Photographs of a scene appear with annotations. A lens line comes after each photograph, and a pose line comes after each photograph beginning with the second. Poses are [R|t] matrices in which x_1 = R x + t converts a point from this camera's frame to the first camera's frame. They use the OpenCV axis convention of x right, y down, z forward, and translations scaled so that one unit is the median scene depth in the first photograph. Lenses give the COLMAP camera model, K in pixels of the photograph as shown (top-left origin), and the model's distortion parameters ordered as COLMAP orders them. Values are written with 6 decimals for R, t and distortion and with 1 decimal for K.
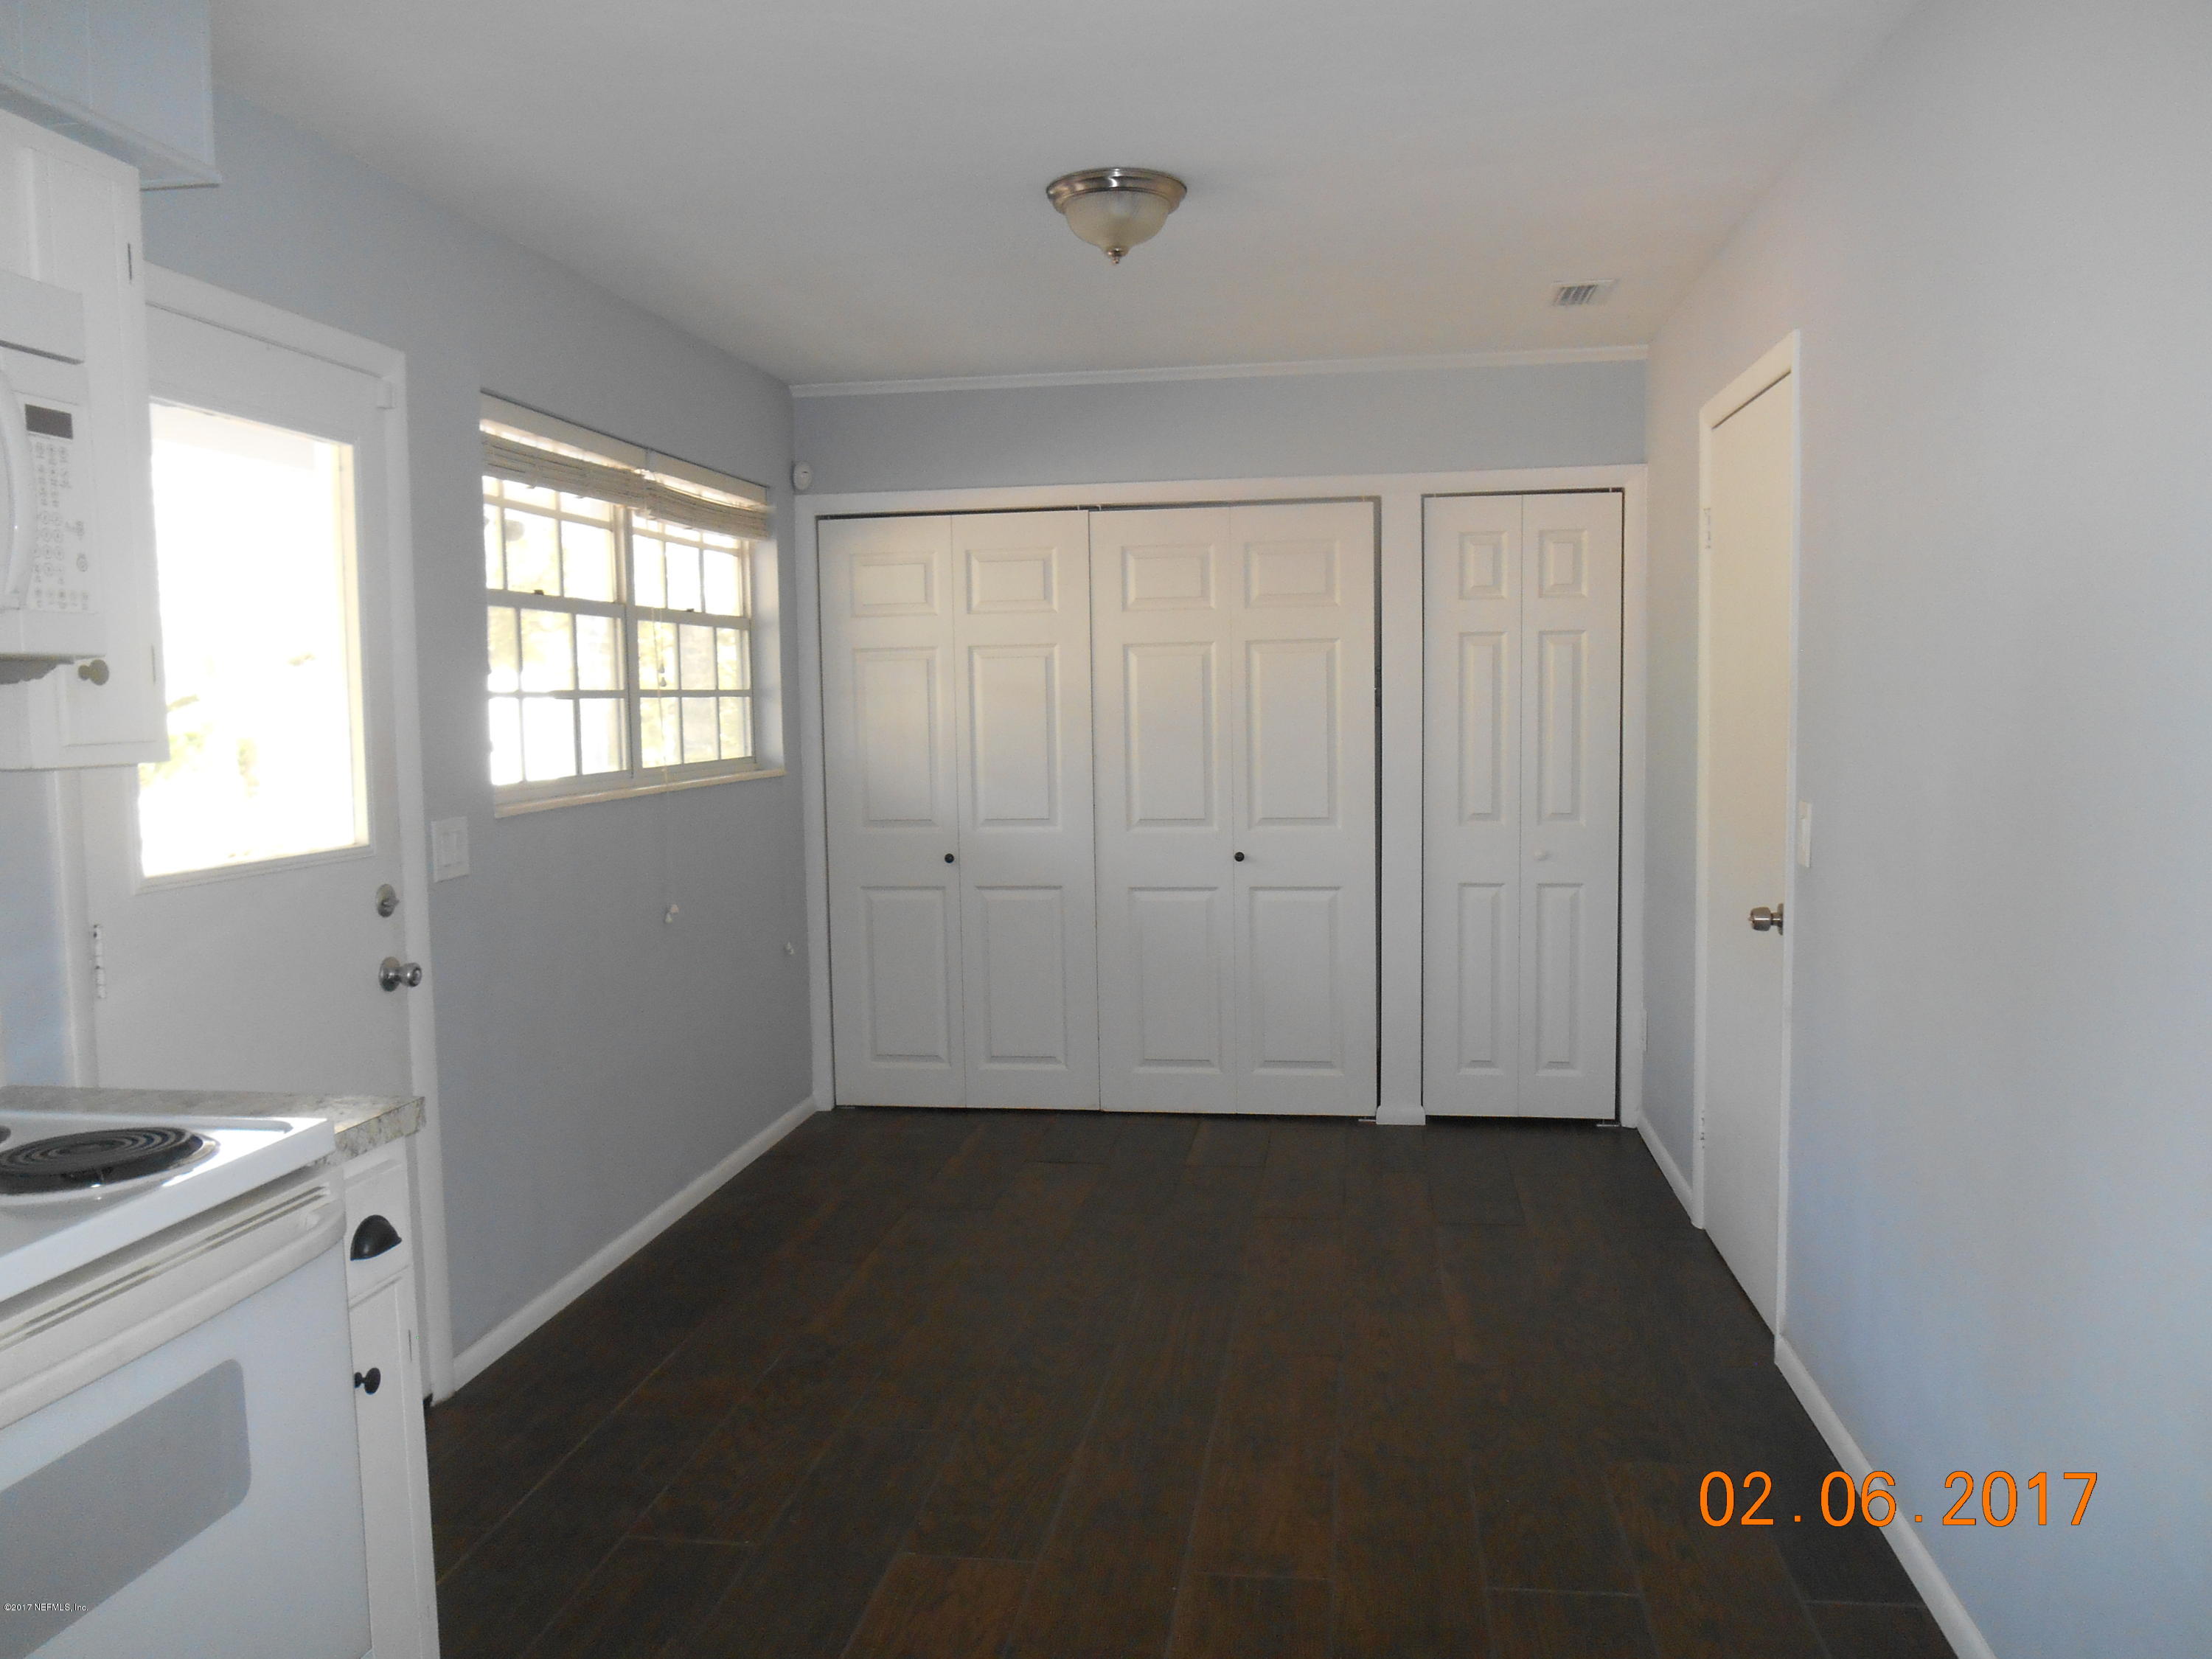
lens RADIAL K [[1679.2, 0, 1106.0], [0, 1679.2, 829.5], [0, 0, 1]] dist [-0.038463, 0.005661]
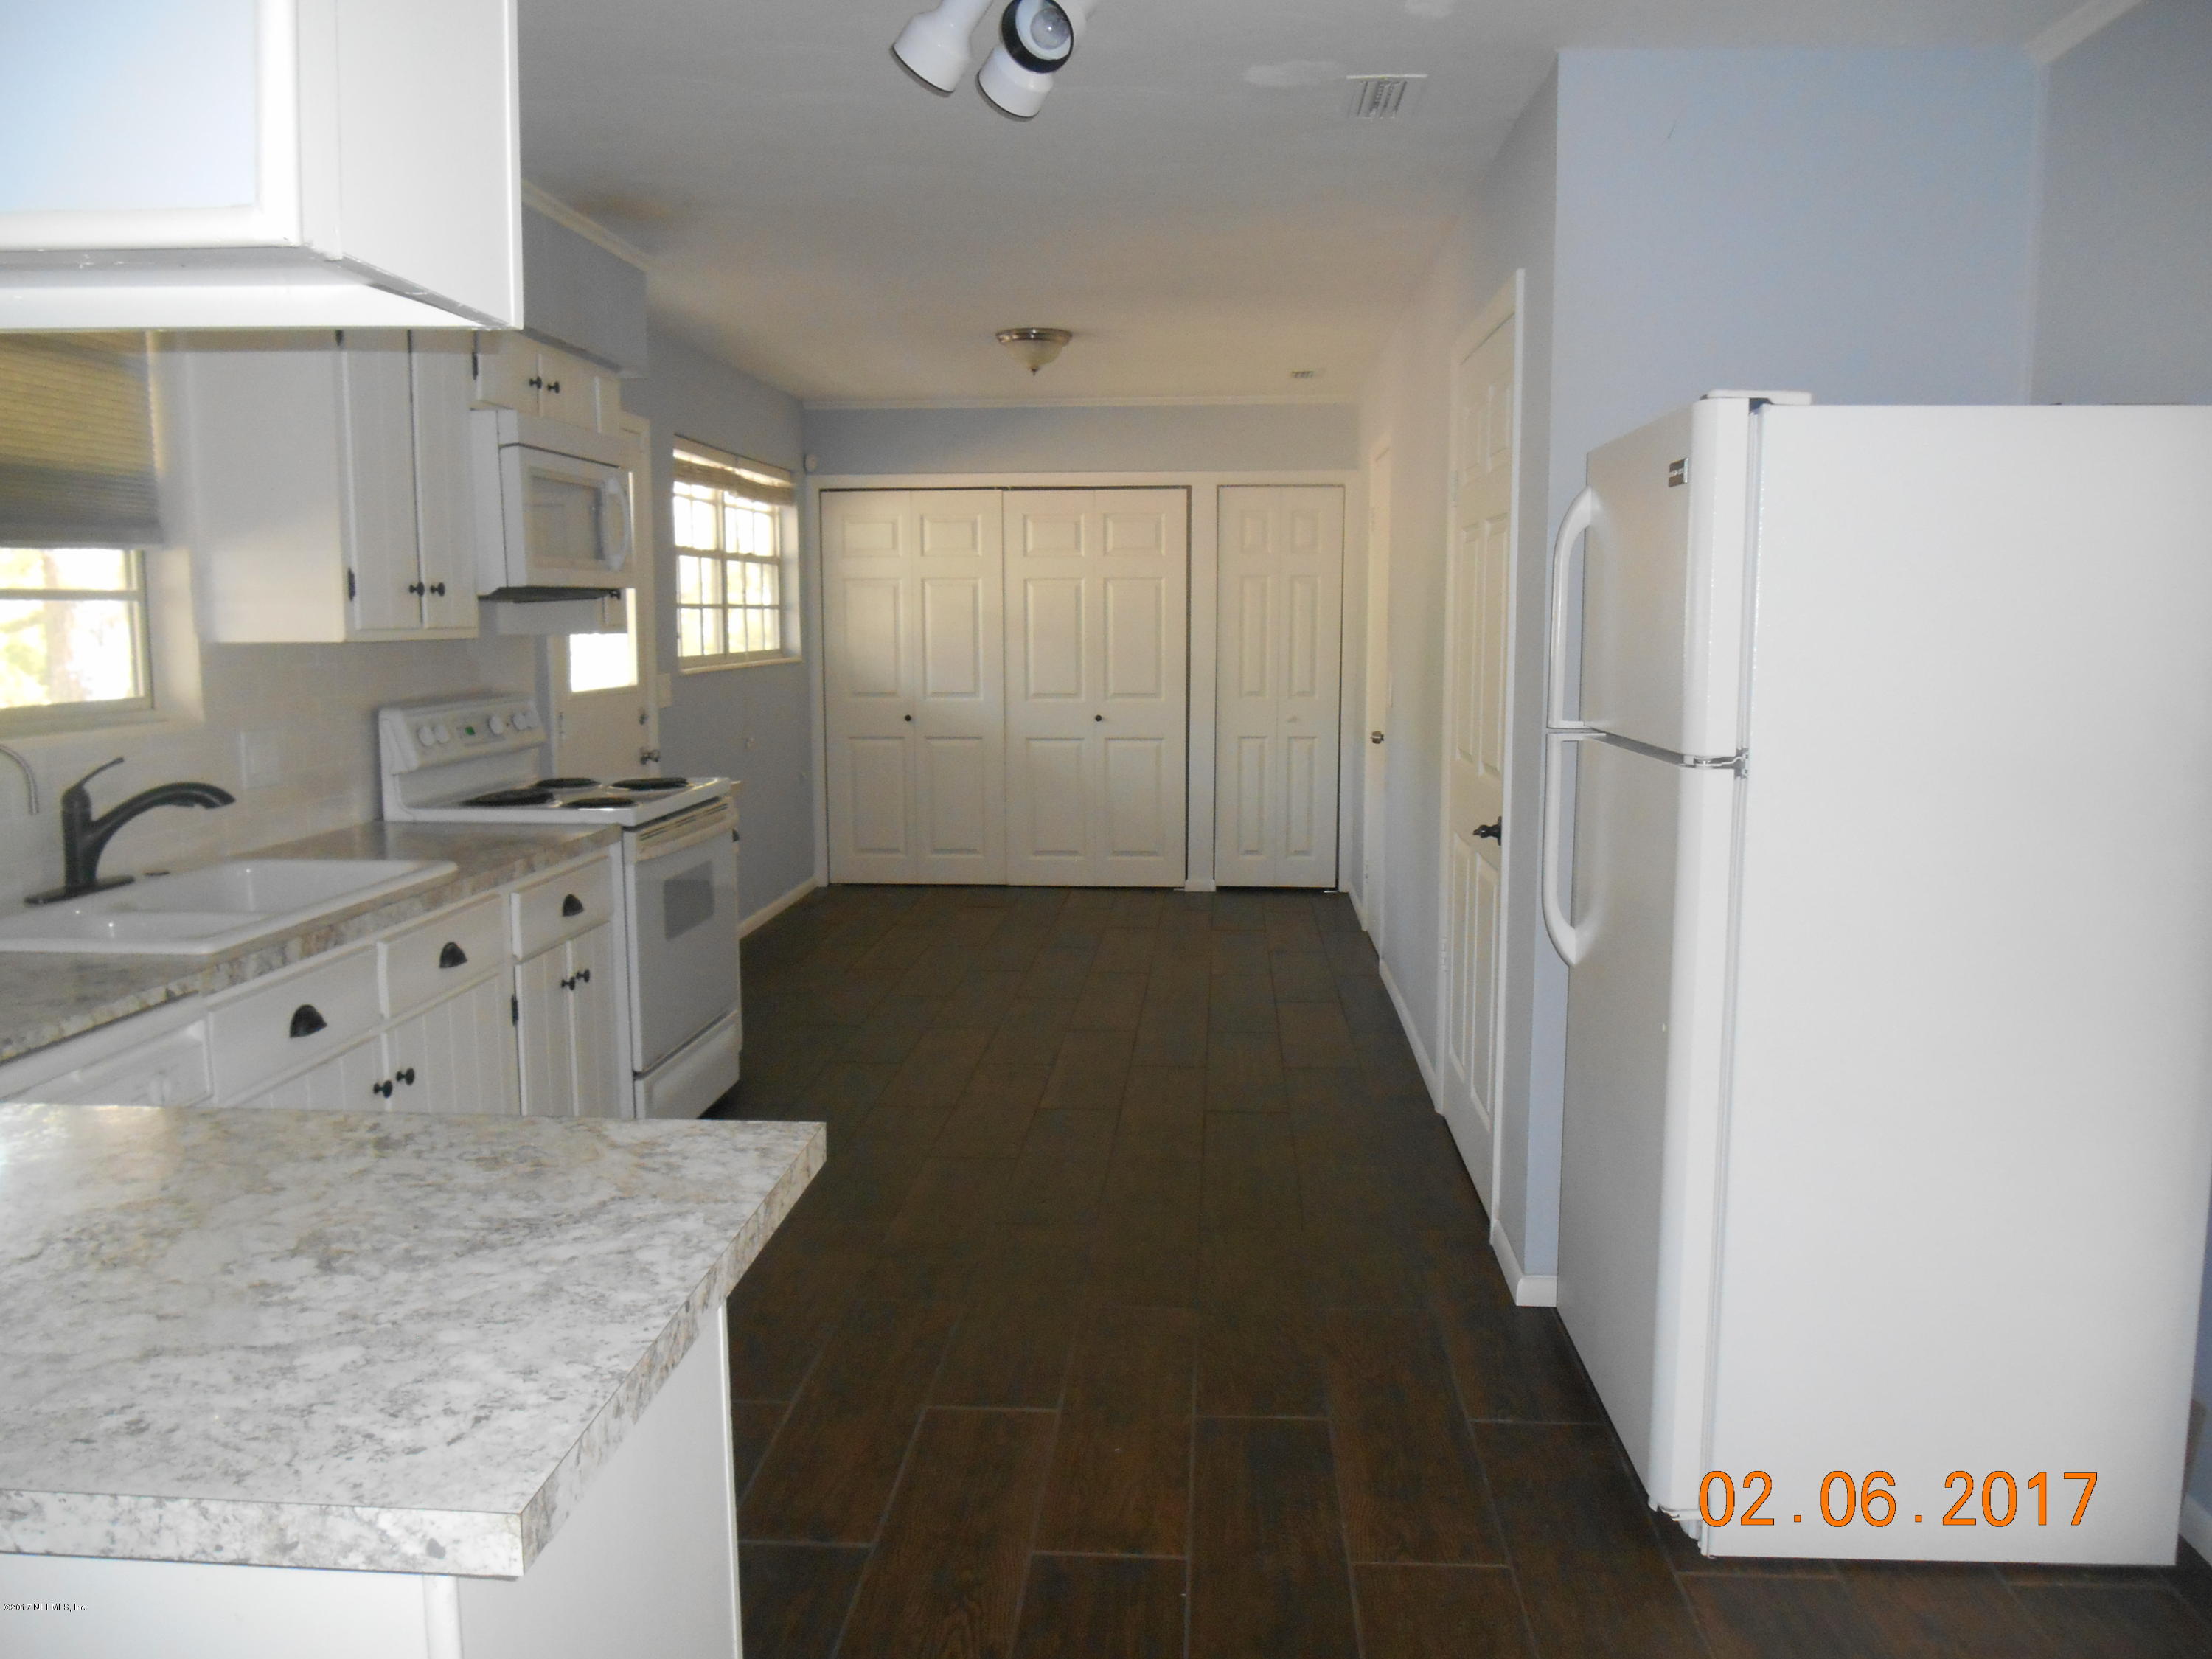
lens RADIAL K [[1679.2, 0, 1106.0], [0, 1679.2, 829.5], [0, 0, 1]] dist [-0.038463, 0.005661]
pose [[0.996622, 0.004696, 0.081988, -0.040281], [-0.008631, 0.998824, 0.047716, 0.045486], [-0.081668, -0.048263, 0.995490, -0.551477]]
